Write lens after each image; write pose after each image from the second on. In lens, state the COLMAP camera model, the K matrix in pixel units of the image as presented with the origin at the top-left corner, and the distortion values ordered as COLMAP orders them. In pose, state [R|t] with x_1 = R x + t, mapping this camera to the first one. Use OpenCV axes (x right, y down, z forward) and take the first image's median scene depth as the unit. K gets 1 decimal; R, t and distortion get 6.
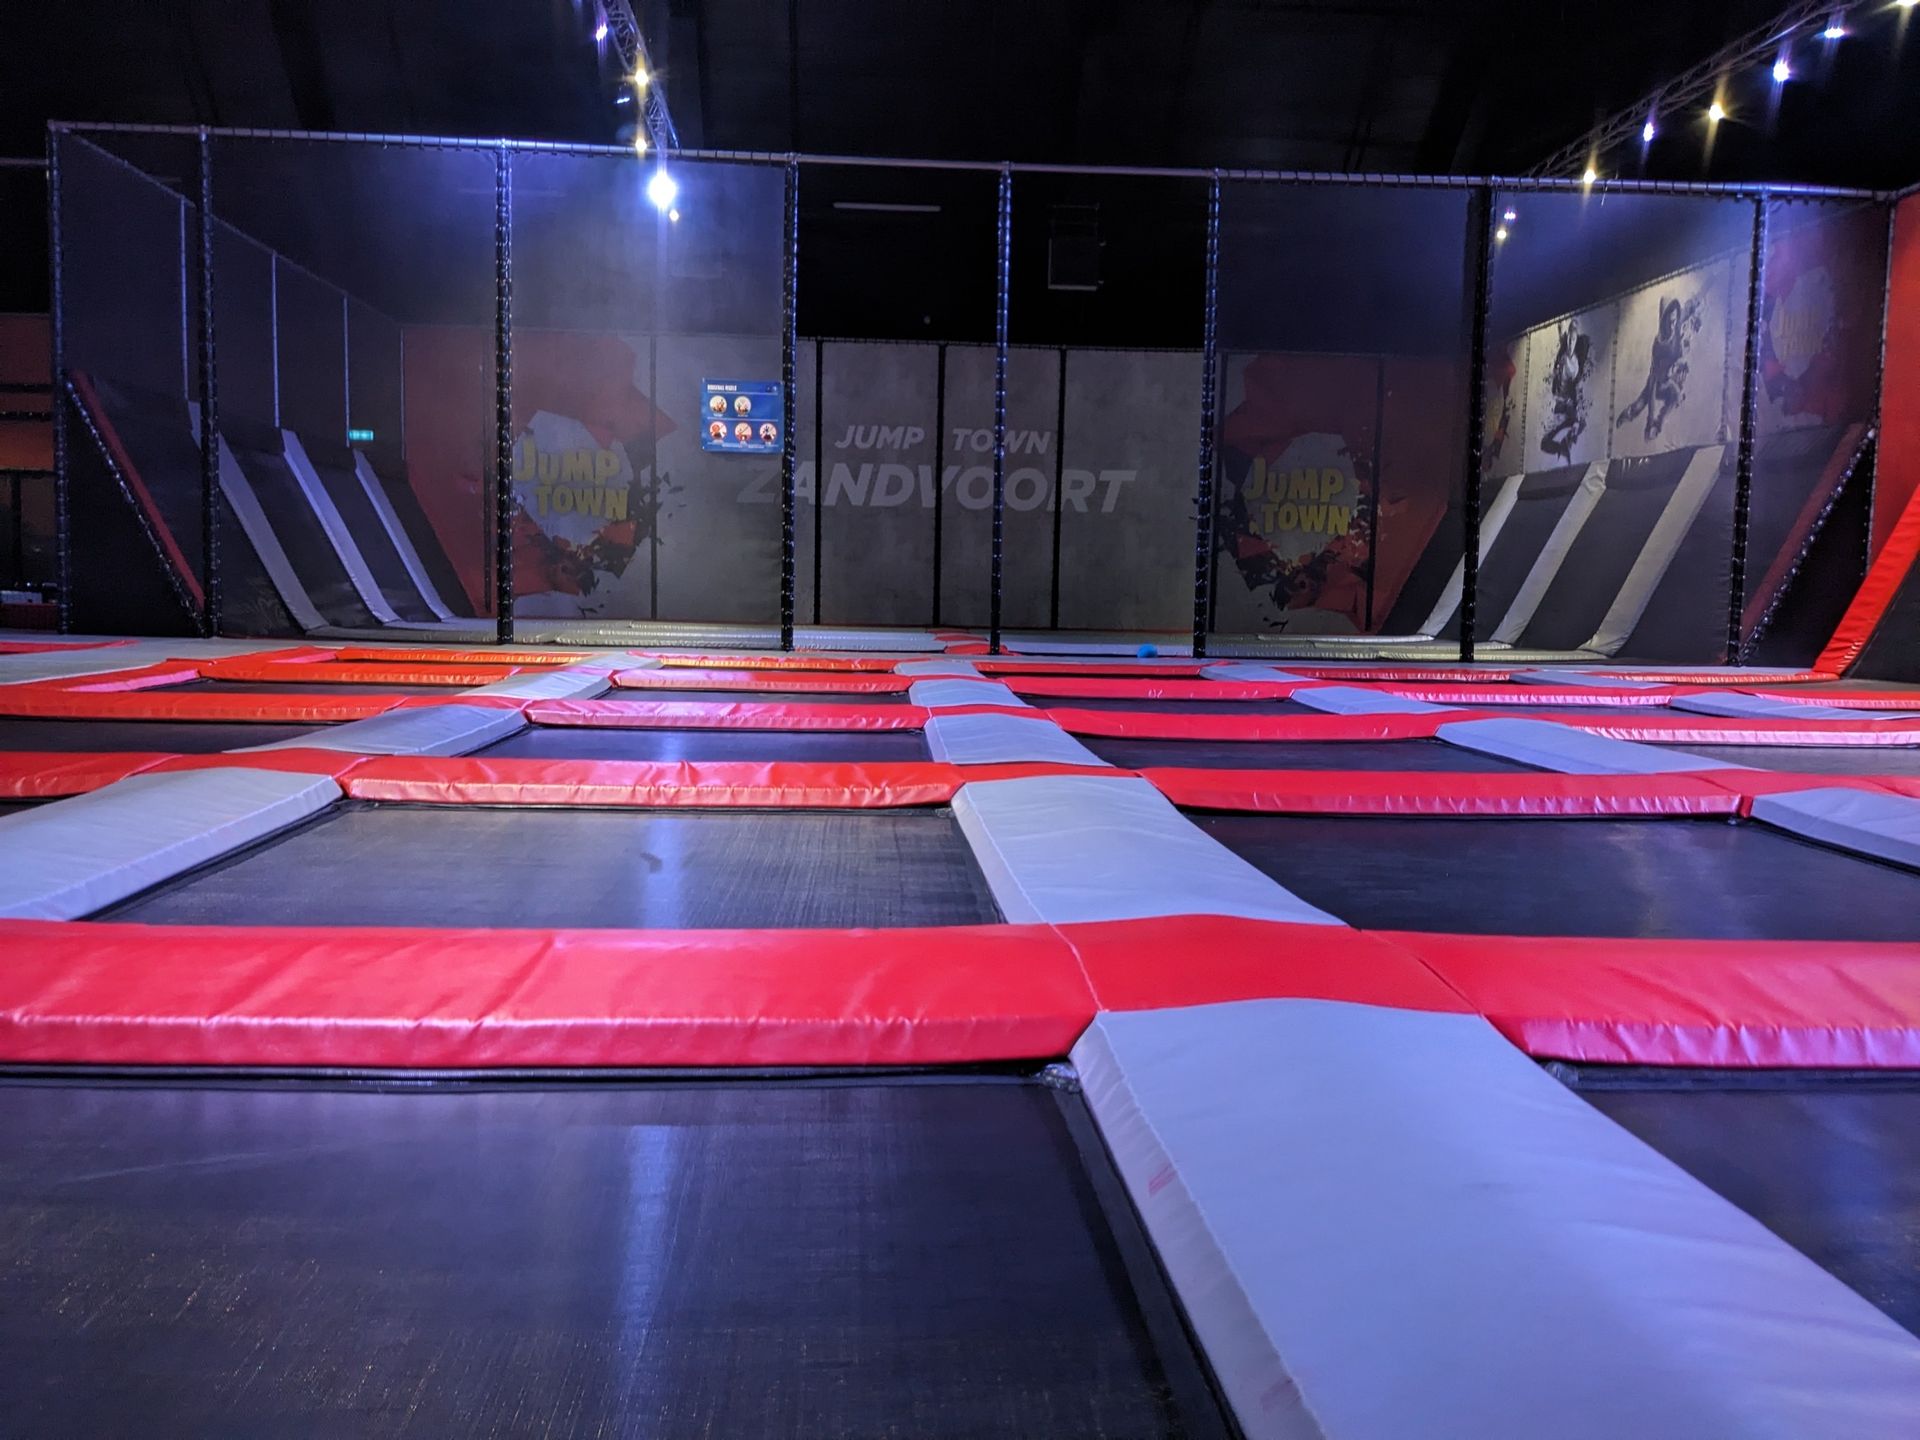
lens RADIAL K [[1517.8, 0, 945.5], [0, 1517.8, 719.4], [0, 0, 1]] dist [0.037099, -0.041067]
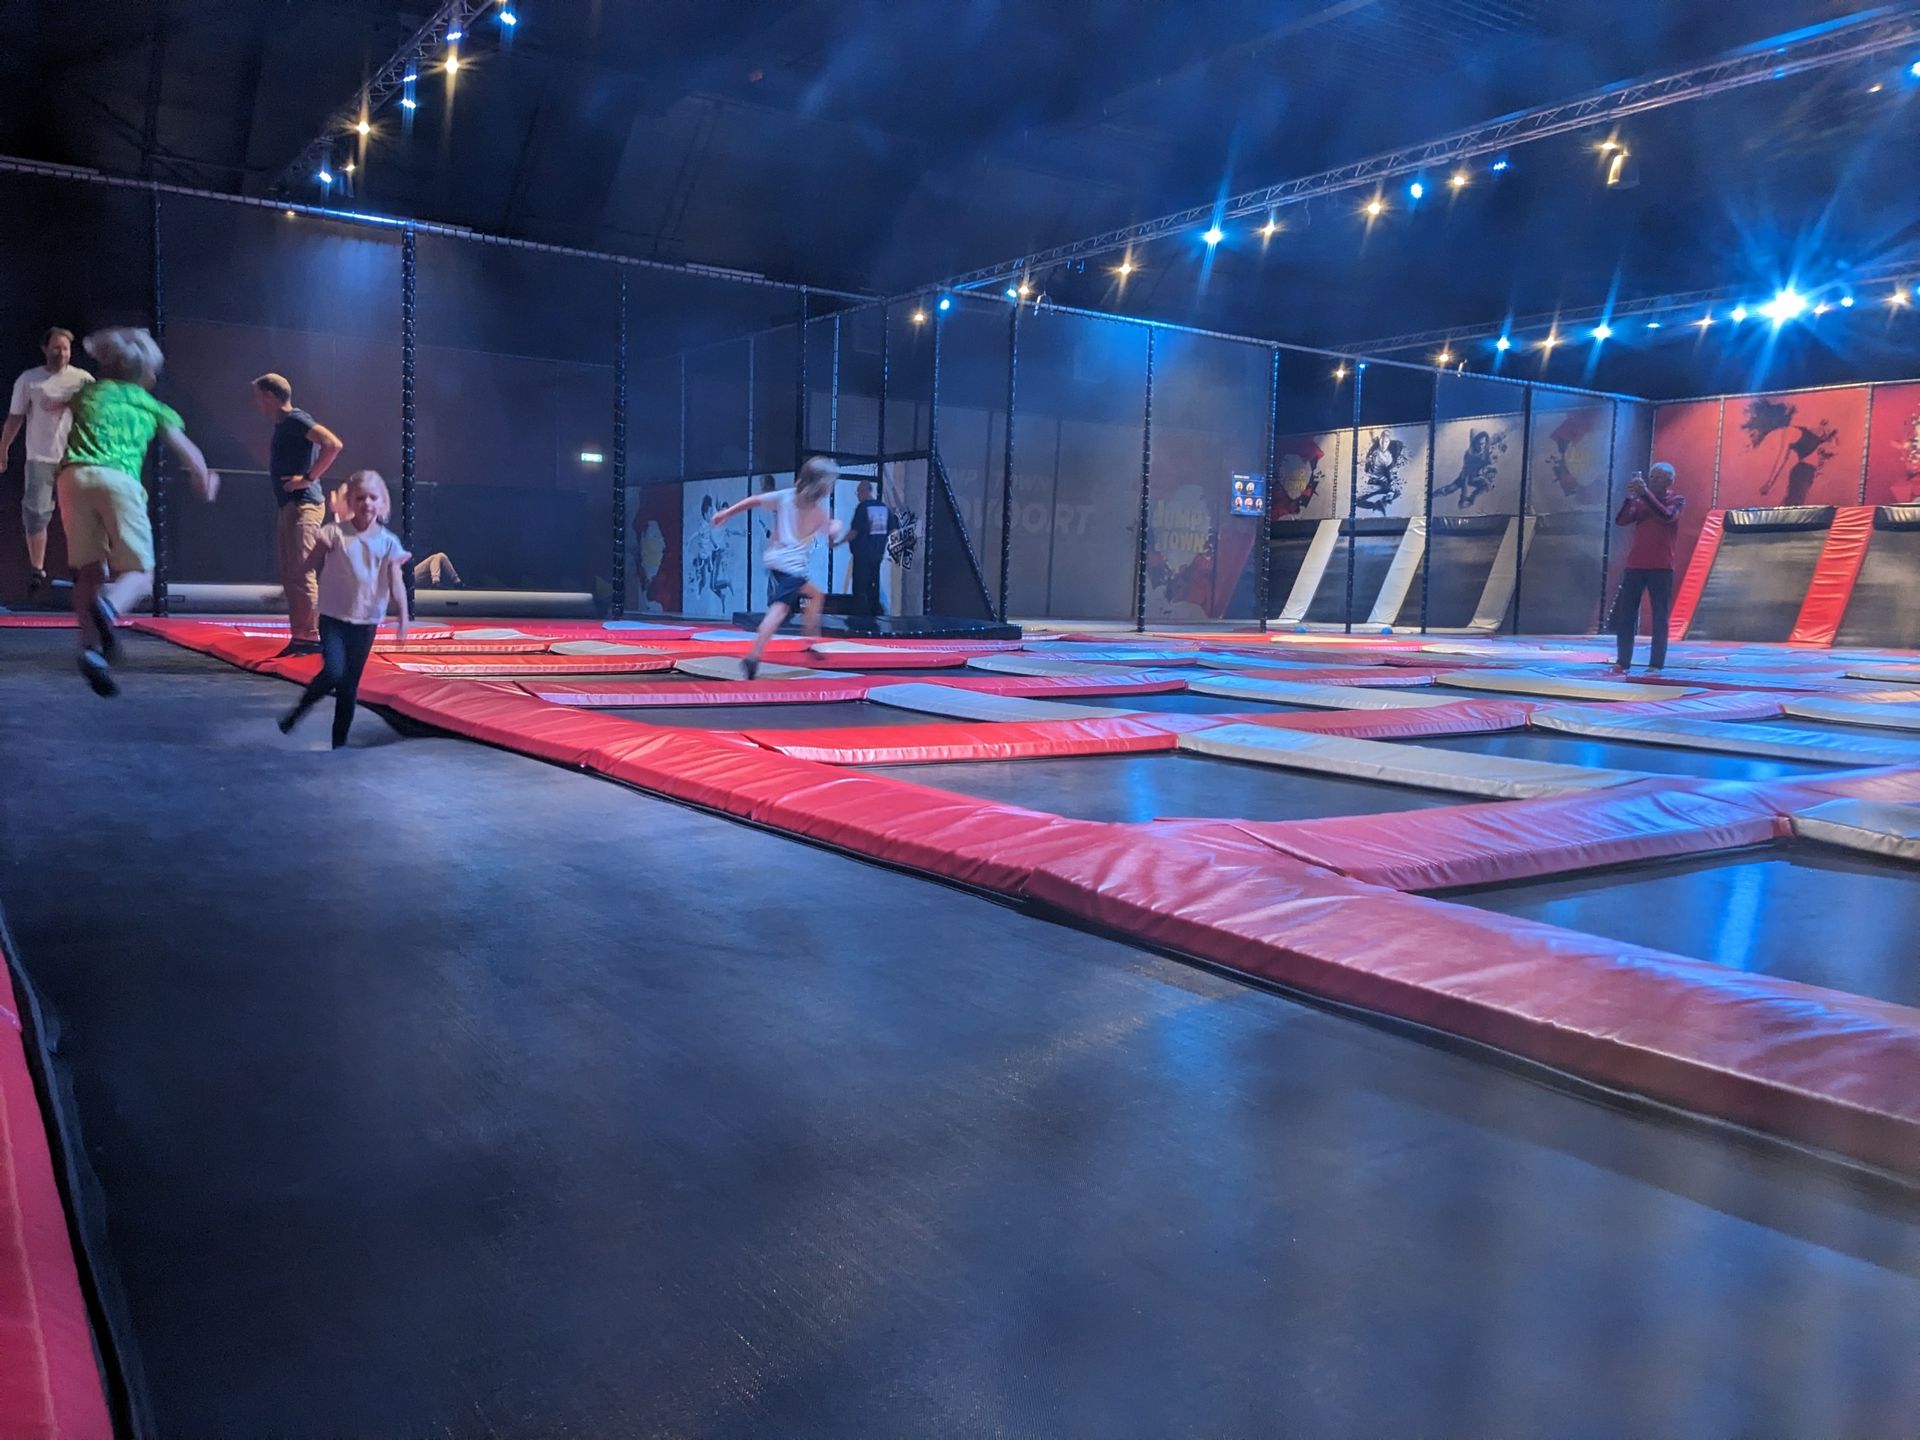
lens RADIAL K [[1517.8, 0, 914.7], [0, 1517.8, 710.4], [0, 0, 1]] dist [0.037099, -0.041067]
pose [[0.862579, -0.037750, 0.504512, -0.888925], [0.033792, 0.999284, 0.016995, -0.000530], [-0.504792, 0.002389, 0.863238, -0.181774]]
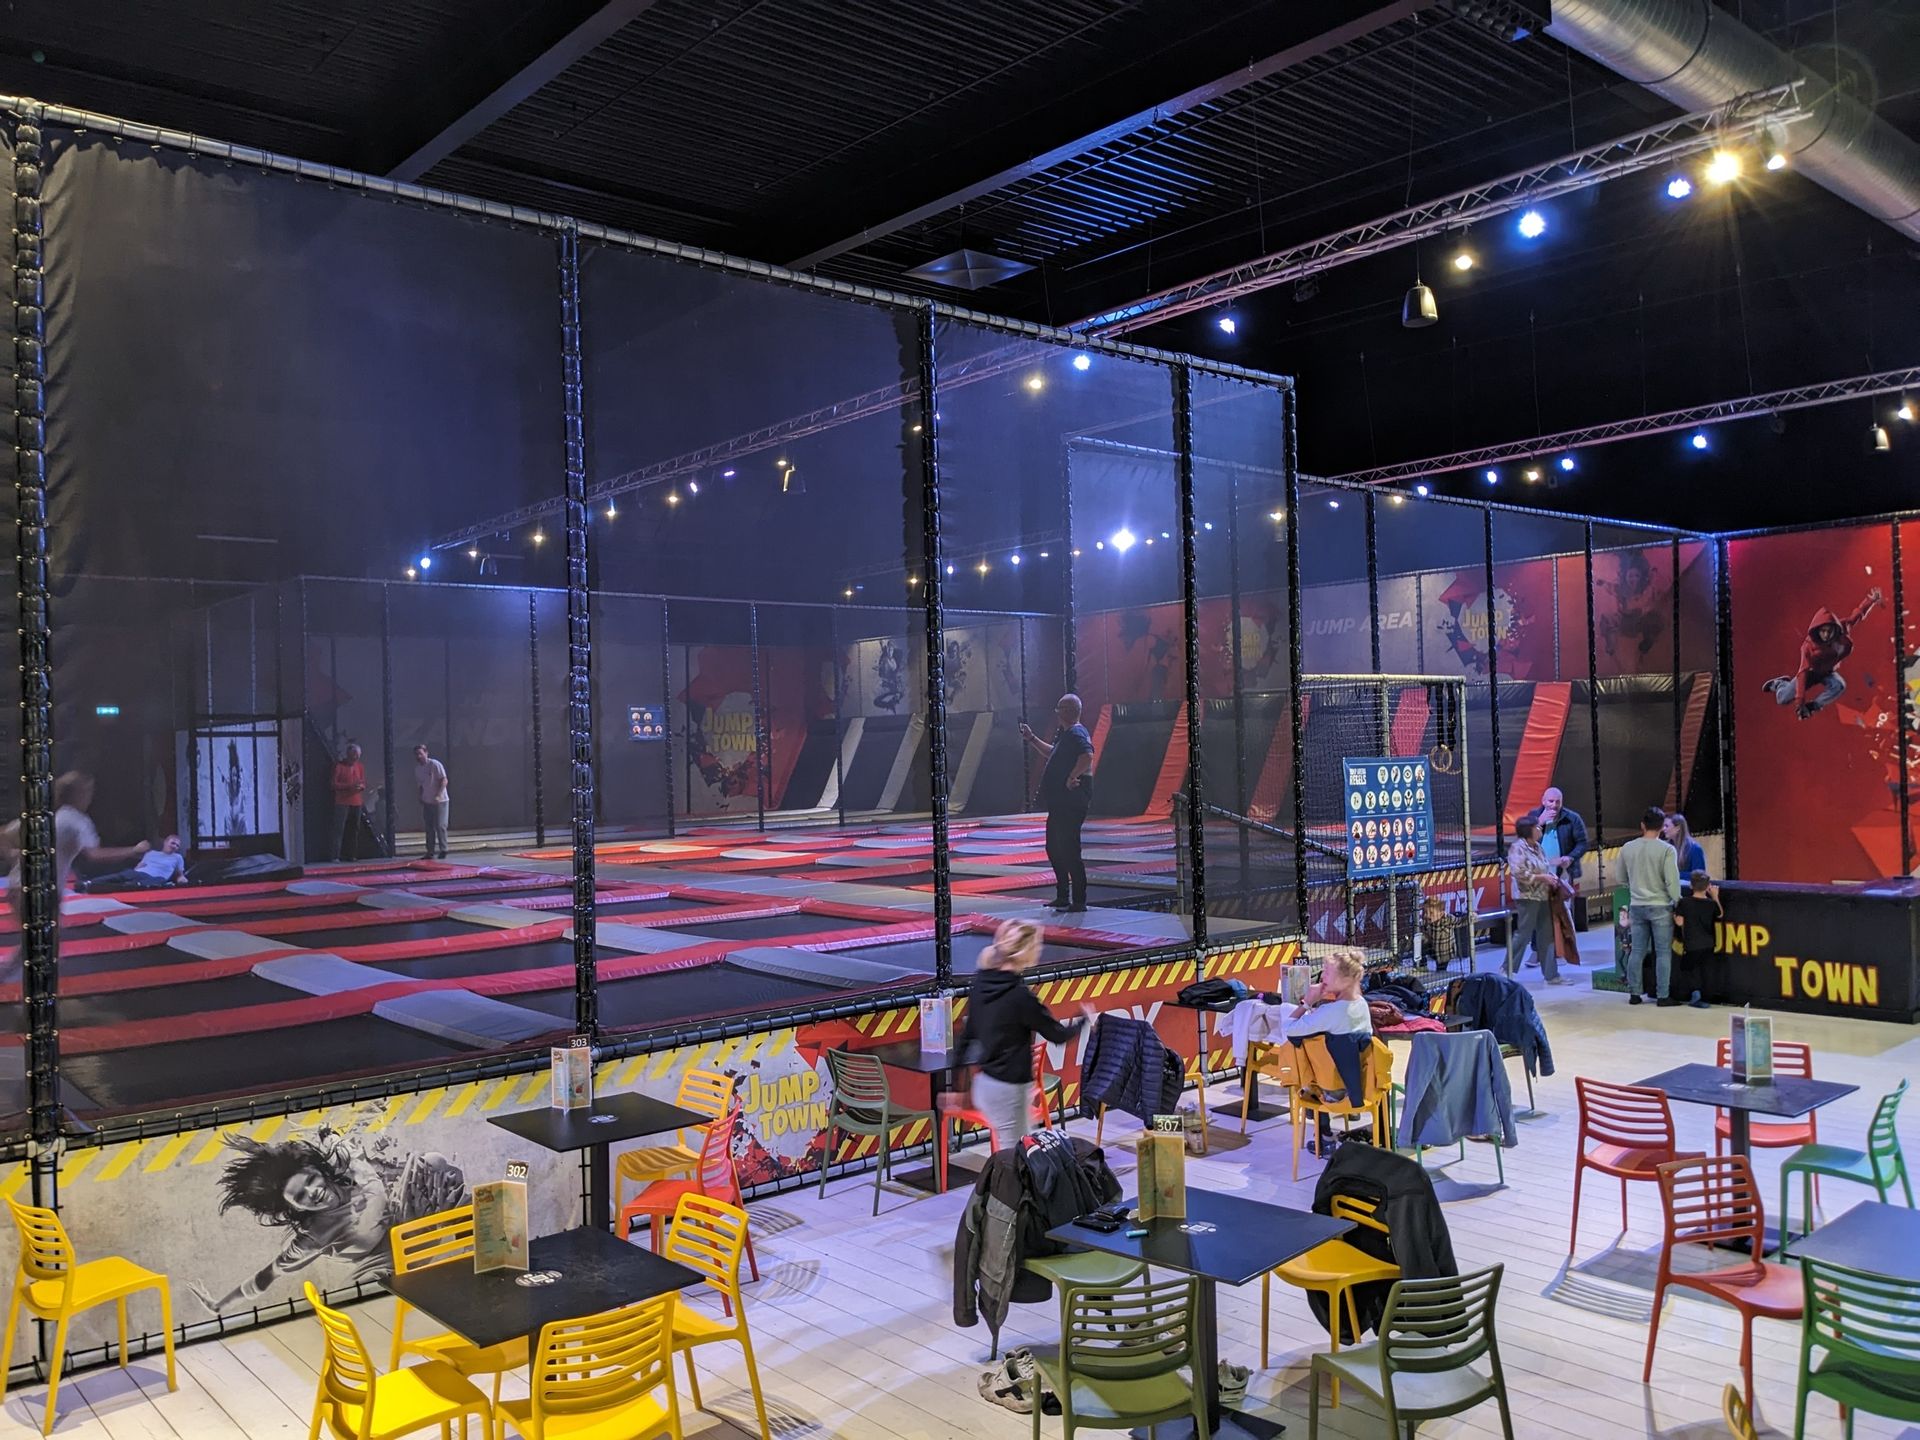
lens RADIAL K [[1517.8, 0, 940.9], [0, 1517.8, 740.2], [0, 0, 1]] dist [0.037099, -0.041067]
pose [[0.799443, -0.039735, 0.599426, -0.691964], [0.096866, 0.993280, -0.063345, -0.008121], [-0.592881, 0.108704, 0.797920, -0.553944]]
